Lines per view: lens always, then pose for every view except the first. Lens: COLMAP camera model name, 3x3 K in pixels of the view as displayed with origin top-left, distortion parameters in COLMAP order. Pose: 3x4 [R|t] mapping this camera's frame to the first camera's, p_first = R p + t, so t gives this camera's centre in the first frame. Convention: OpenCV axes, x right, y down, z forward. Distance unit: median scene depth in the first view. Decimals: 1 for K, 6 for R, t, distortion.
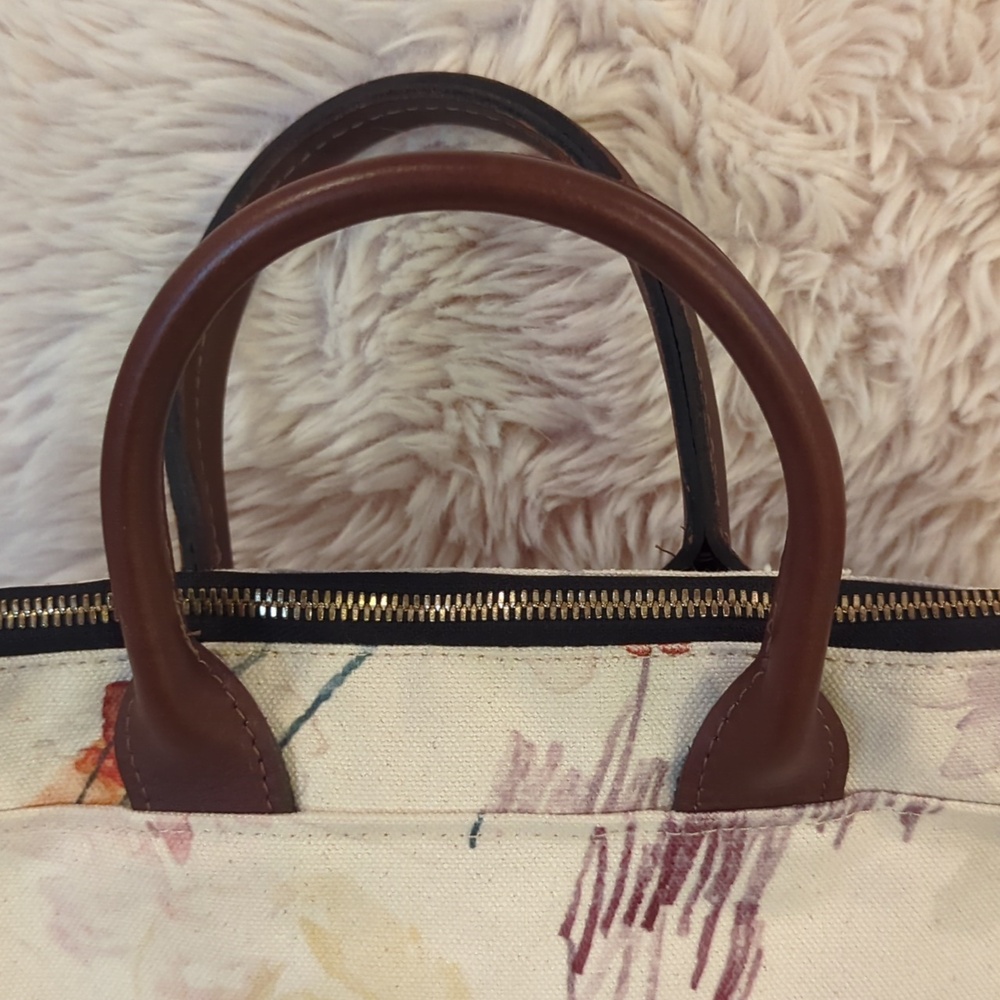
lens RADIAL K [[1566.3, 0, 500.0], [0, 1566.3, 500.0], [0, 0, 1]] dist [0.225690, -1.164475]
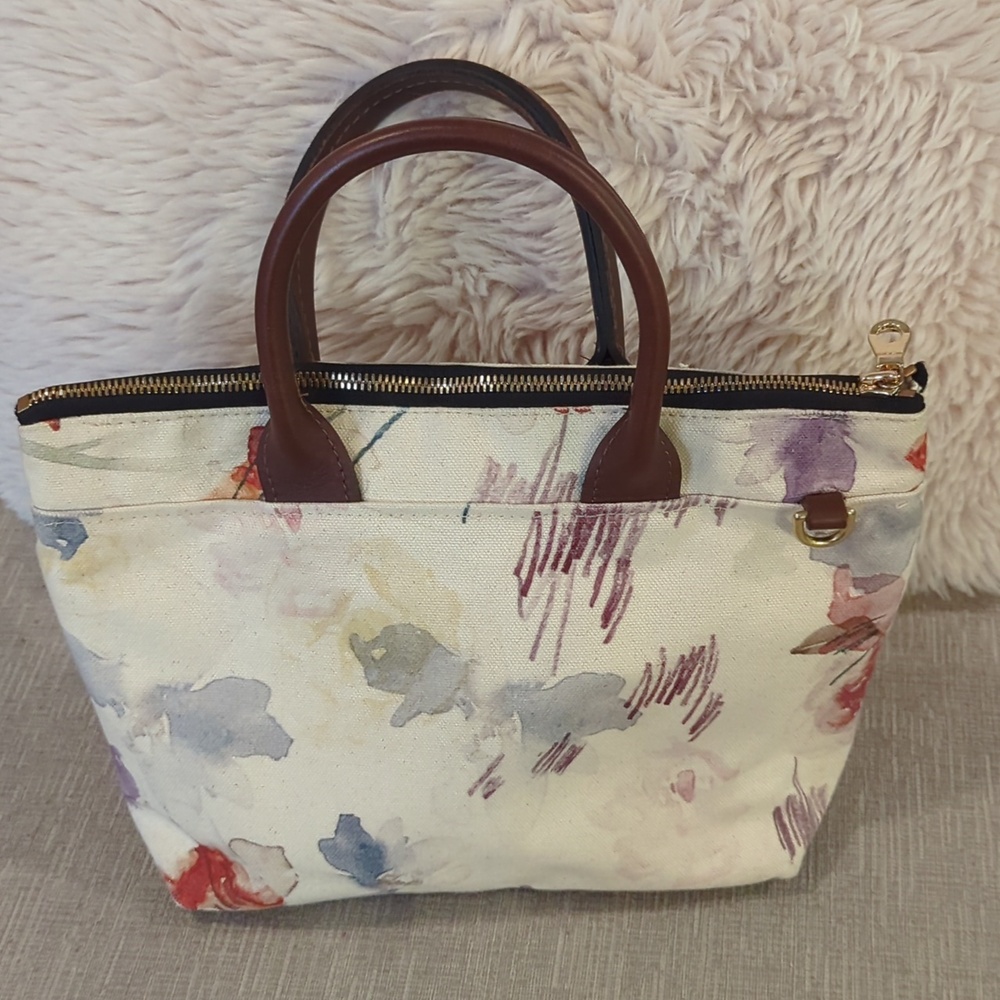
lens RADIAL K [[1566.3, 0, 500.0], [0, 1566.3, 500.0], [0, 0, 1]] dist [0.225690, -1.164475]
pose [[0.999725, 0.011615, -0.020350, 0.050137], [-0.010372, 0.998136, 0.060135, 0.080302], [0.021010, -0.059908, 0.997983, -0.627056]]
